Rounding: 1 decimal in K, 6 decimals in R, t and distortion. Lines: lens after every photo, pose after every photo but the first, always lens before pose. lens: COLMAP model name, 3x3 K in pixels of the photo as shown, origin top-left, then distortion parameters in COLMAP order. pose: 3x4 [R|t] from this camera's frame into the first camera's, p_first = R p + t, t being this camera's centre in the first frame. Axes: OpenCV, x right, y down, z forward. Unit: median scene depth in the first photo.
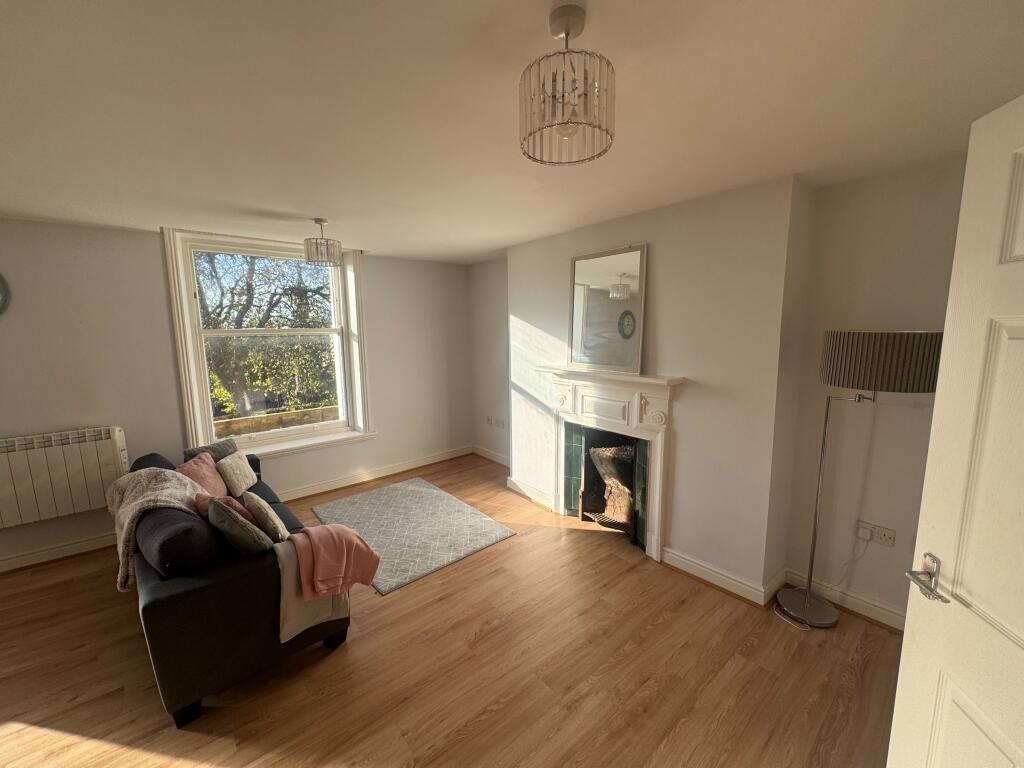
lens RADIAL K [[409.1, 0, 512.0], [0, 409.1, 384.0], [0, 0, 1]] dist [-0.001234, 0.000381]
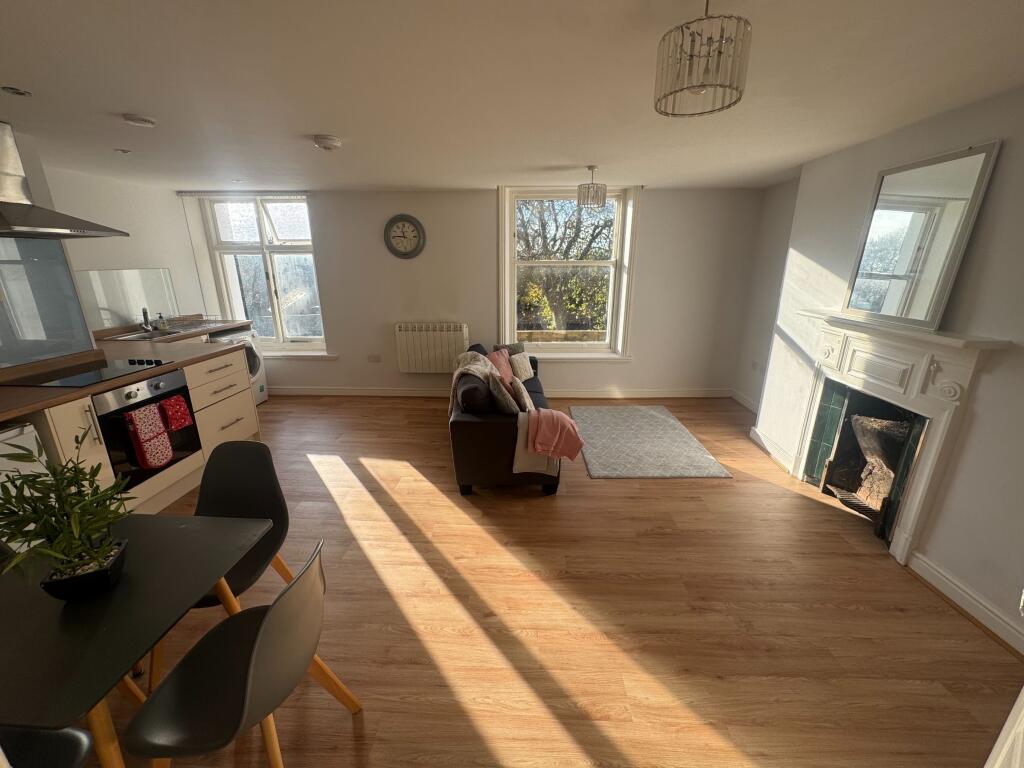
lens RADIAL K [[409.1, 0, 512.0], [0, 409.1, 384.0], [0, 0, 1]] dist [-0.001234, 0.000381]
pose [[0.748114, 0.203009, -0.631754, 0.186110], [-0.098709, 0.975506, 0.196581, 0.001565], [0.656188, -0.084705, 0.749828, -0.073082]]
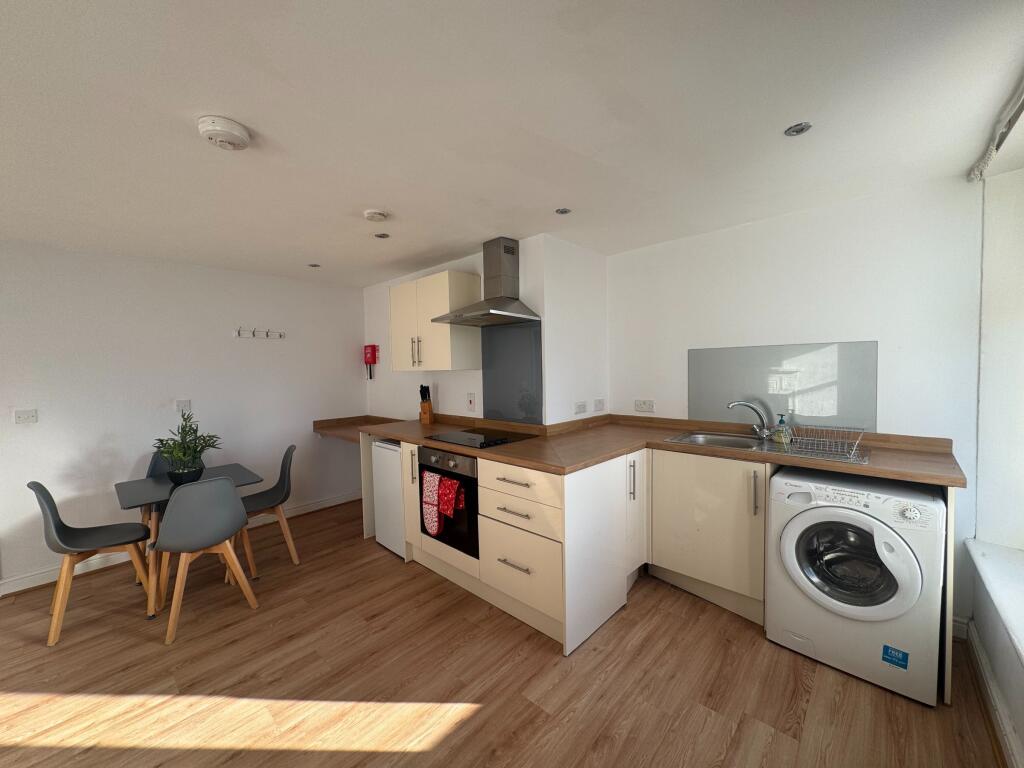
lens RADIAL K [[409.1, 0, 512.0], [0, 409.1, 384.0], [0, 0, 1]] dist [-0.001234, 0.000381]
pose [[-0.991231, 0.037689, -0.126654, -1.044886], [0.015067, 0.984448, 0.175026, -0.062684], [0.131281, 0.171583, -0.976383, 0.983388]]
